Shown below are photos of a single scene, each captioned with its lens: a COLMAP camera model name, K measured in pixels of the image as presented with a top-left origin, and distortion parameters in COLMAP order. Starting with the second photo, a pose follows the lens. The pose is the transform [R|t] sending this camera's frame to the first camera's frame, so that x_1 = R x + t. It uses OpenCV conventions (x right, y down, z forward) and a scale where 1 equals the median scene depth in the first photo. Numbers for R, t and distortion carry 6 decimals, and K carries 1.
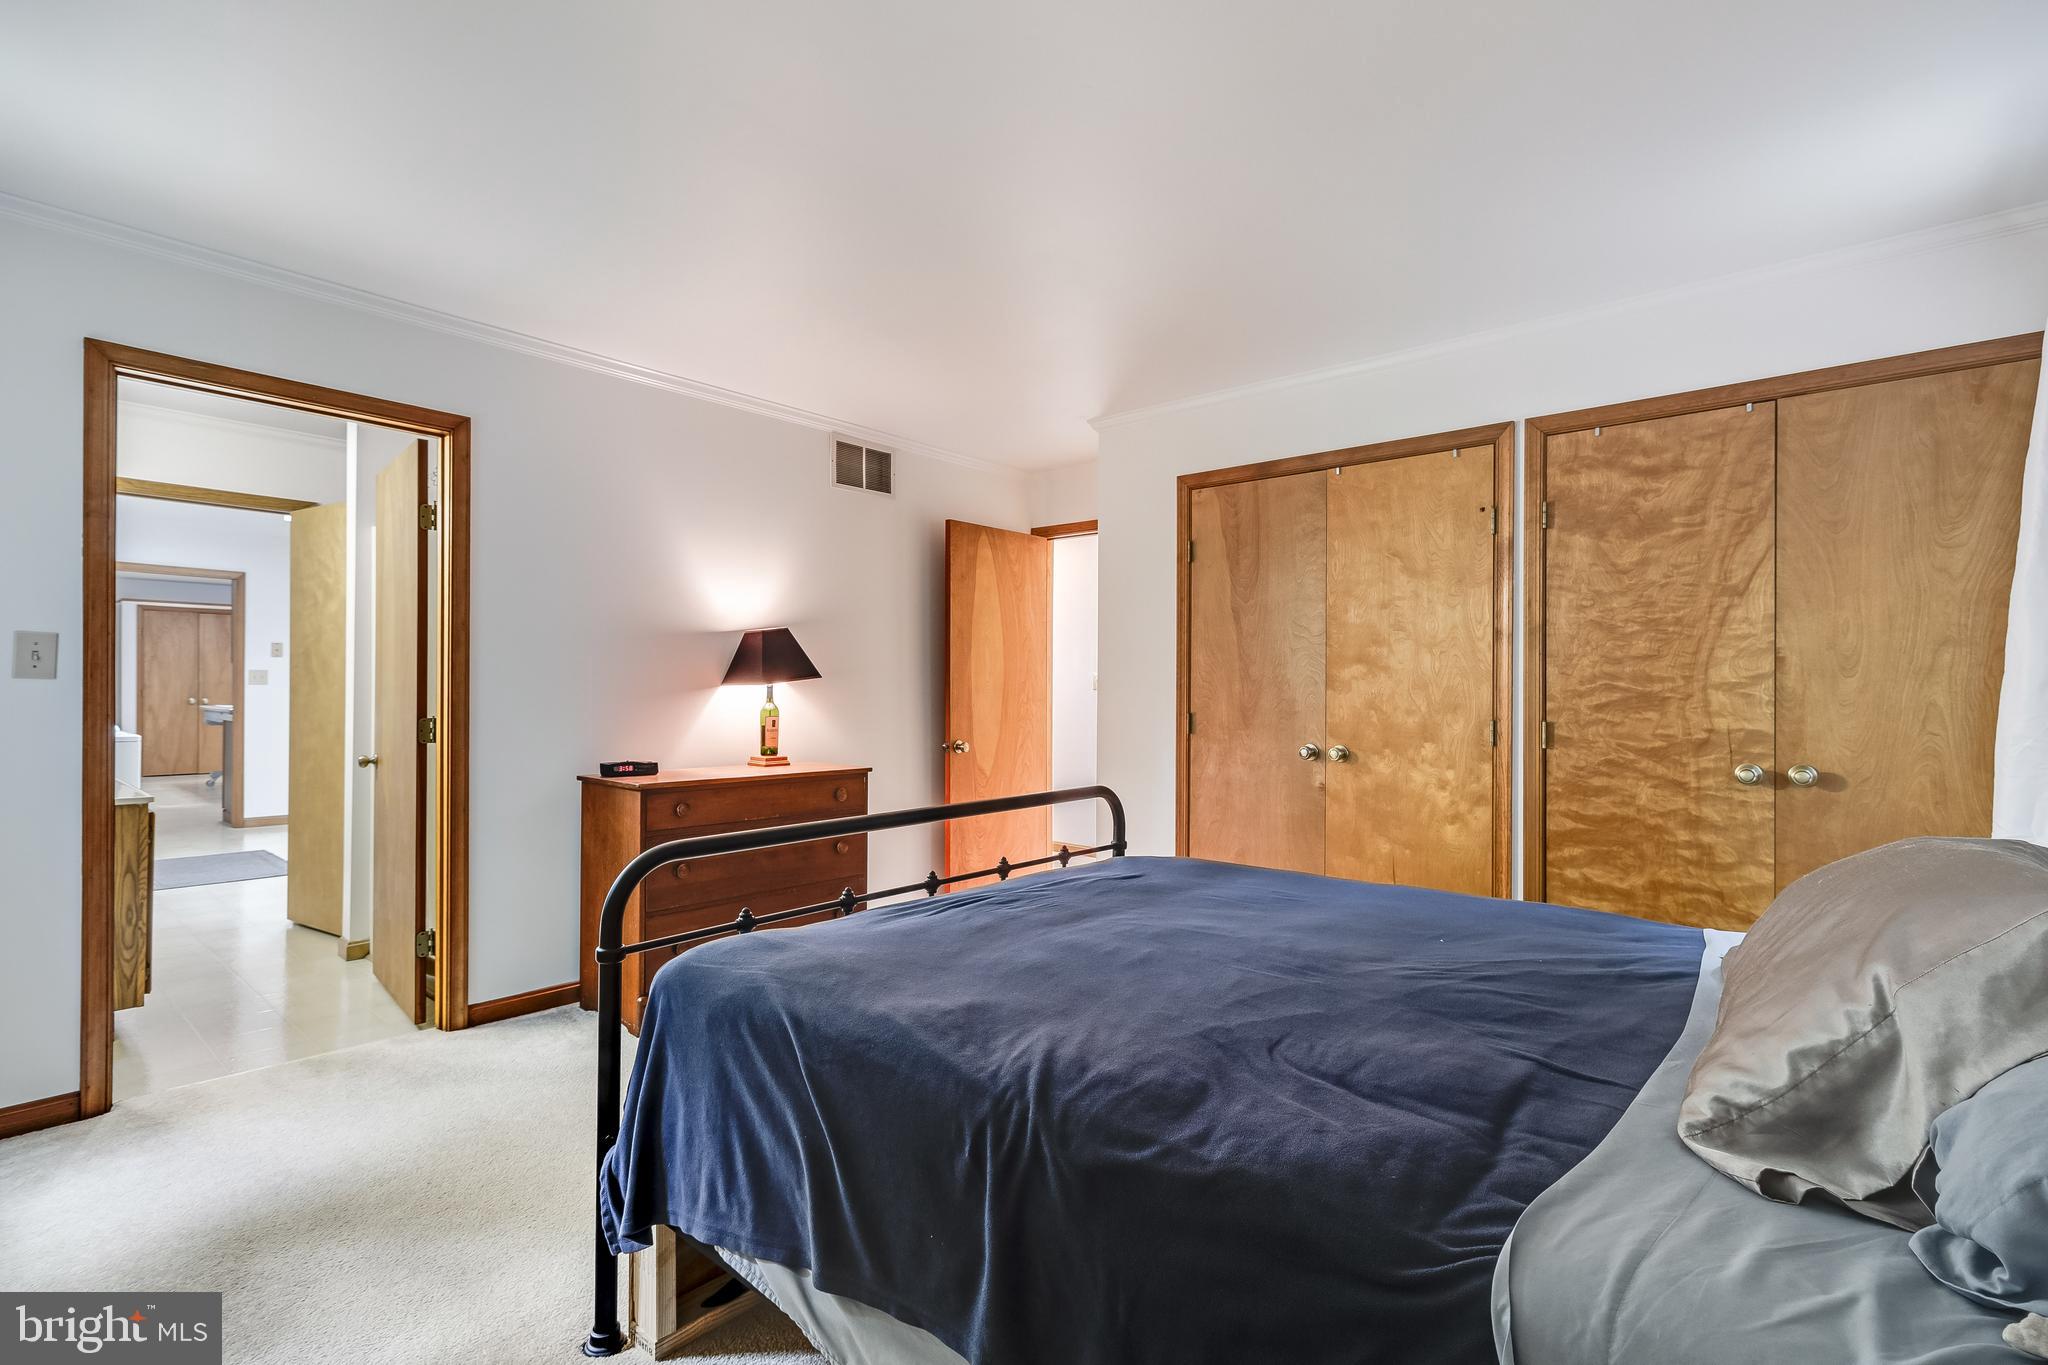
lens RADIAL K [[947.3, 0, 1027.8], [0, 947.3, 684.0], [0, 0, 1]] dist [-0.000437, -0.000030]
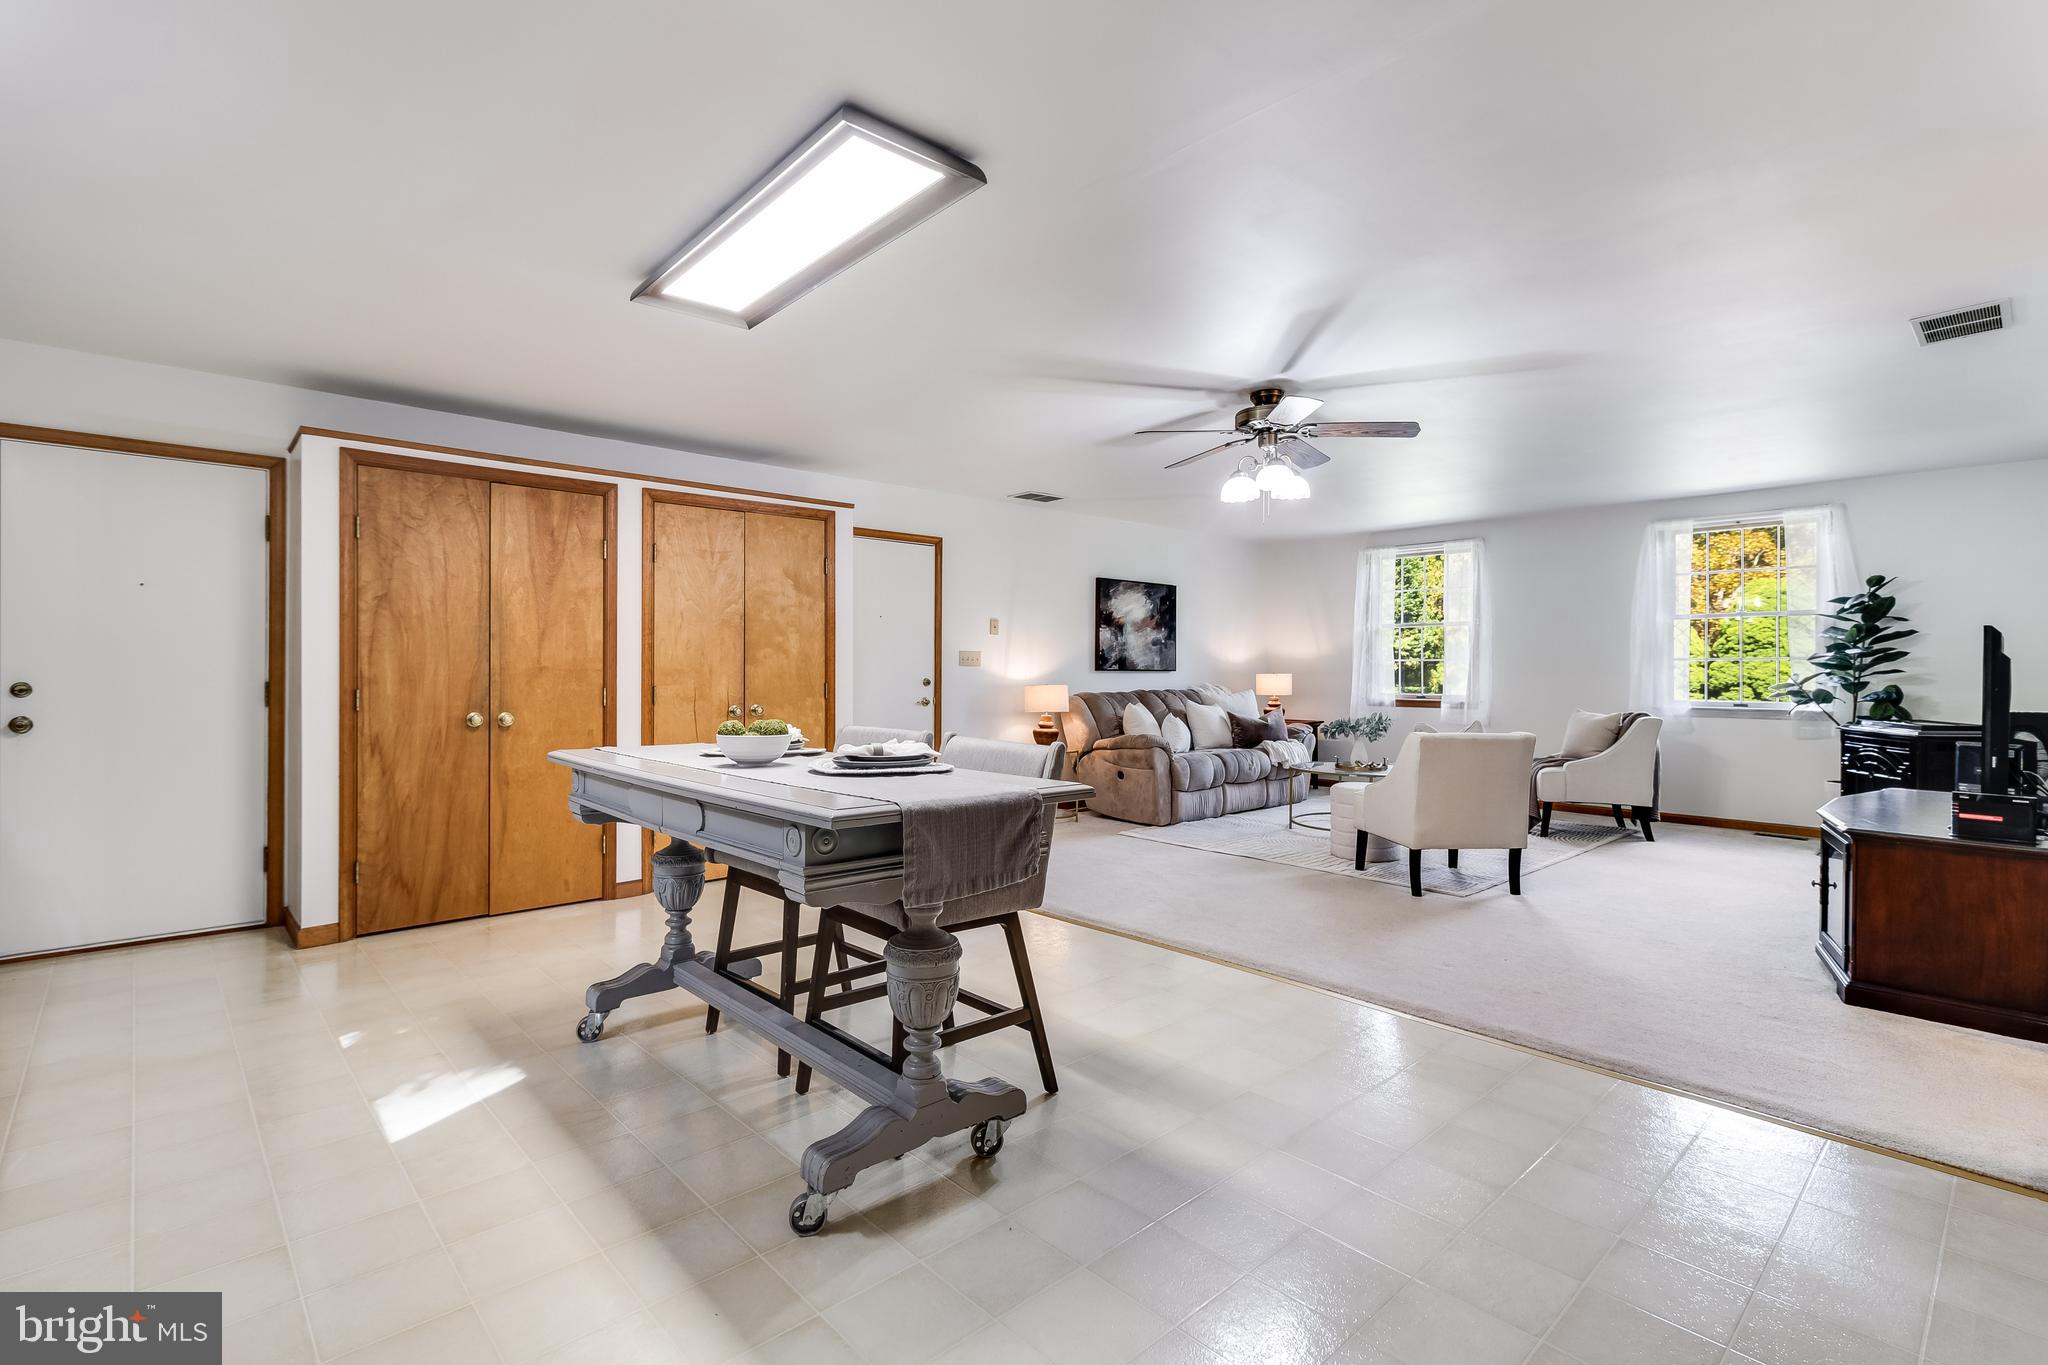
lens RADIAL K [[958.4, 0, 1022.2], [0, 958.4, 666.0], [0, 0, 1]] dist [0.000686, 0.004005]
pose [[0.987161, 0.001685, -0.159722, -0.624414], [-0.001498, 0.999998, 0.001286, -0.003792], [0.159724, -0.001030, 0.987161, 0.678283]]
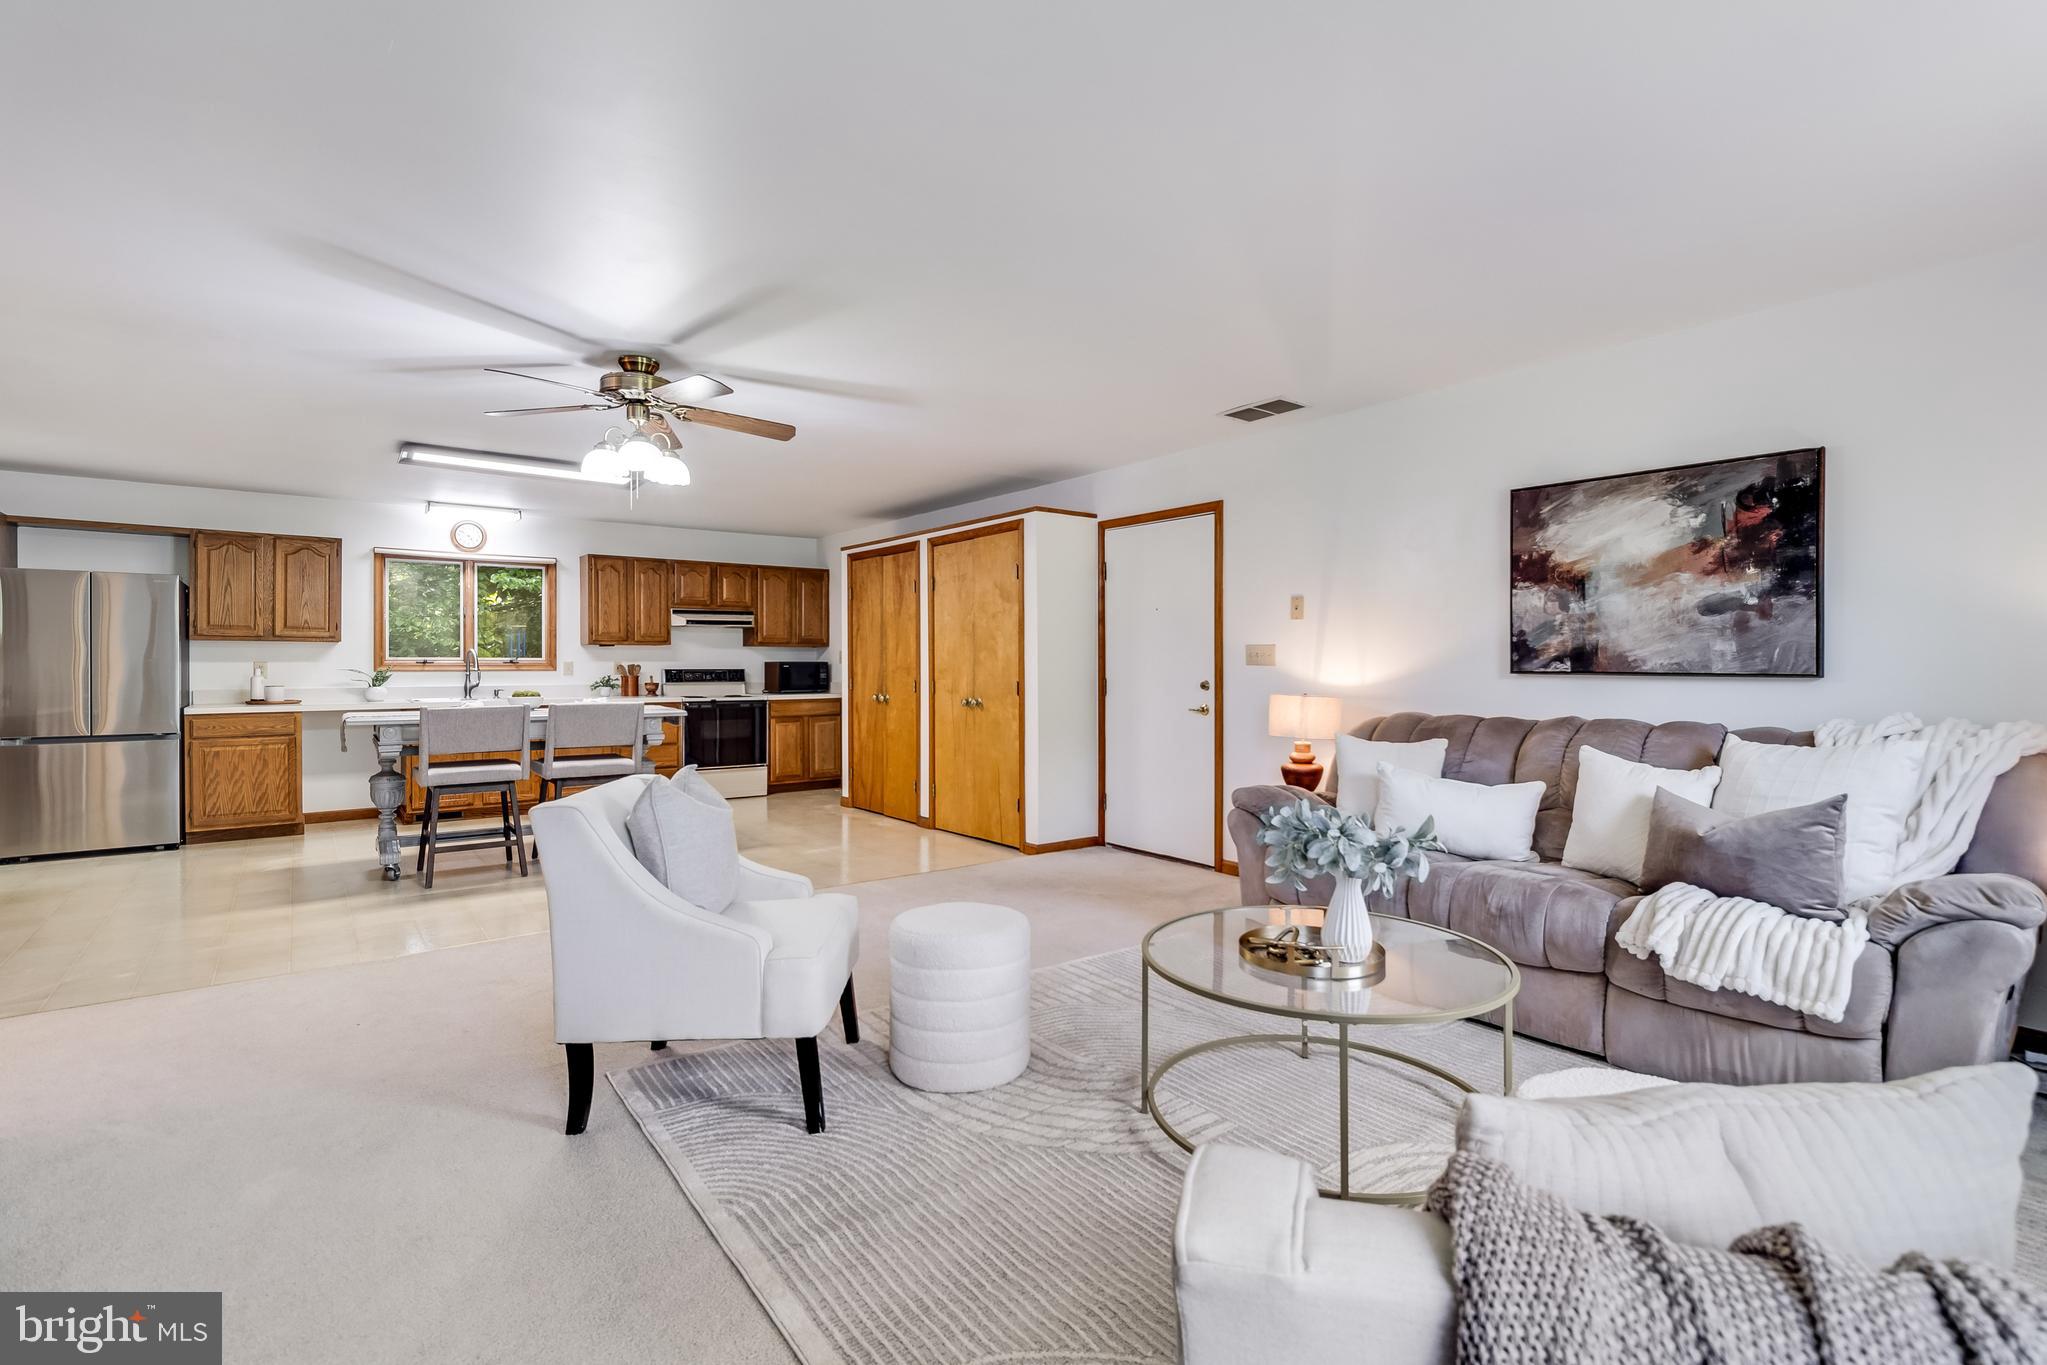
lens RADIAL K [[958.0, 0, 1022.4], [0, 958.0, 668.9], [0, 0, 1]] dist [0.000686, 0.004005]
pose [[-0.254903, 0.004524, -0.966956, -0.302436], [0.003225, 0.999987, 0.003828, -0.003339], [0.966961, -0.002142, -0.254914, 1.274145]]
